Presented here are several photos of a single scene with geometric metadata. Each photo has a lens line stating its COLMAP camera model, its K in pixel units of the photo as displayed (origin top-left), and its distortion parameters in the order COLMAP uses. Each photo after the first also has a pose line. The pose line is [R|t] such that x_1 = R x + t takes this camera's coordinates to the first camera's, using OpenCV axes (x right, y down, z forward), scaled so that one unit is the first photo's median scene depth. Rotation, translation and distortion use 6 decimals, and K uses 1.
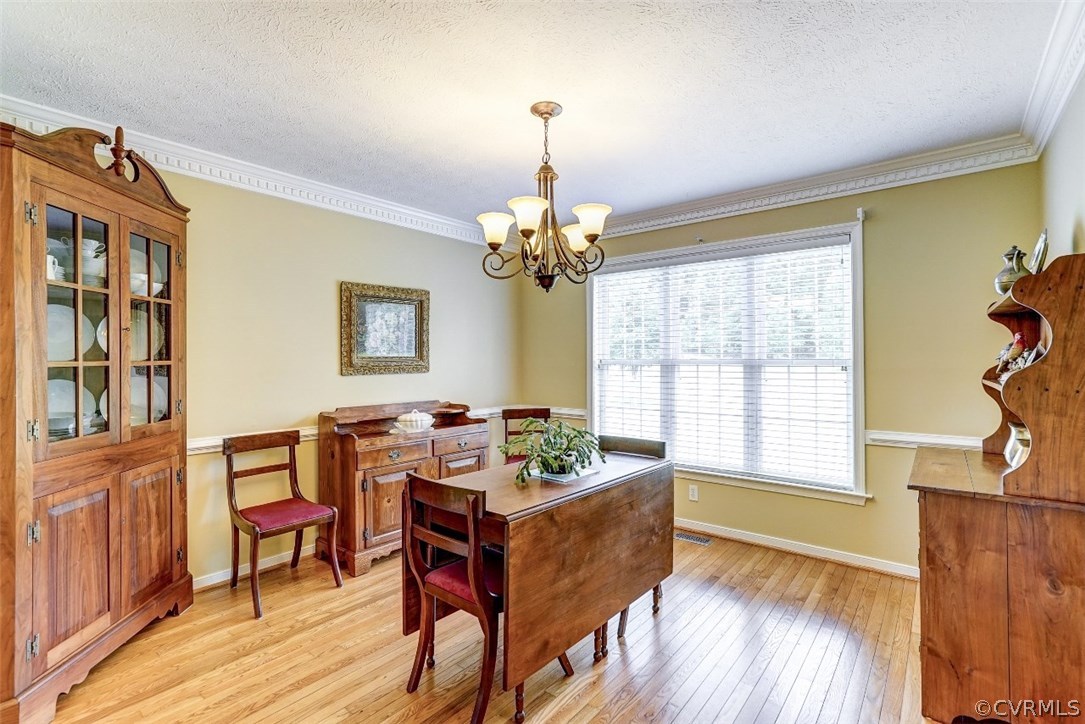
lens RADIAL K [[498.7, 0, 543.5], [0, 498.7, 361.8], [0, 0, 1]] dist [-0.016348, 0.002146]
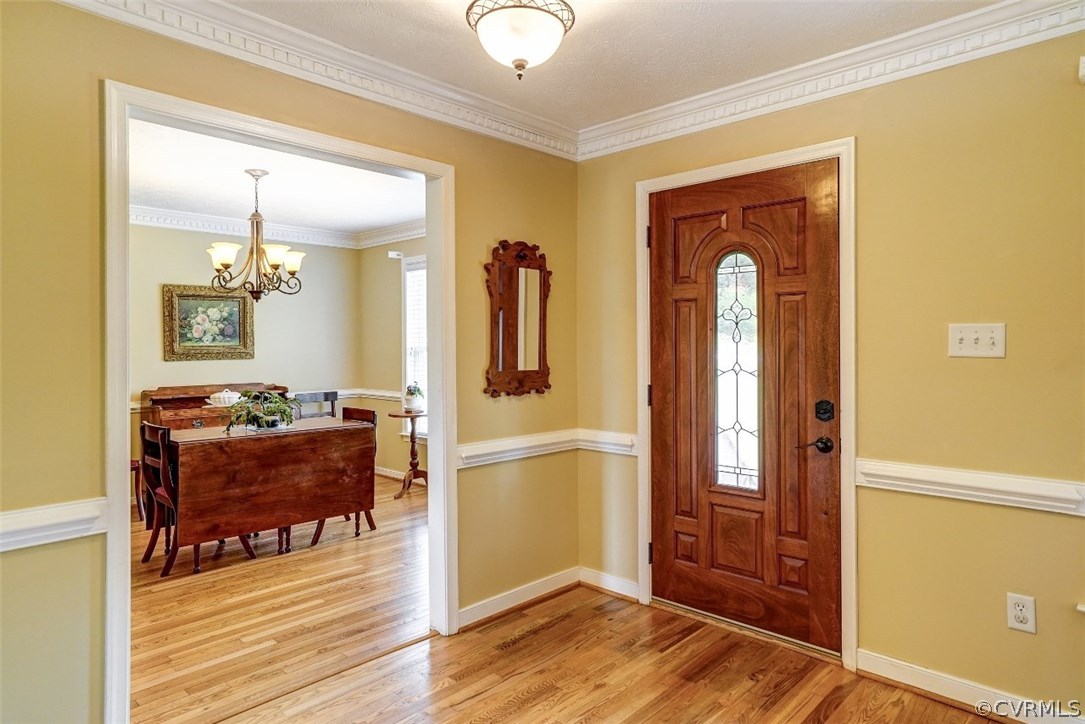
lens RADIAL K [[656.2, 0, 541.6], [0, 656.2, 355.8], [0, 0, 1]] dist [0.022532, 0.000749]
pose [[0.997047, -0.000067, -0.076790, 0.730737], [0.001096, 0.999910, 0.013365, -0.007024], [0.076782, -0.013409, 0.996958, -0.626458]]
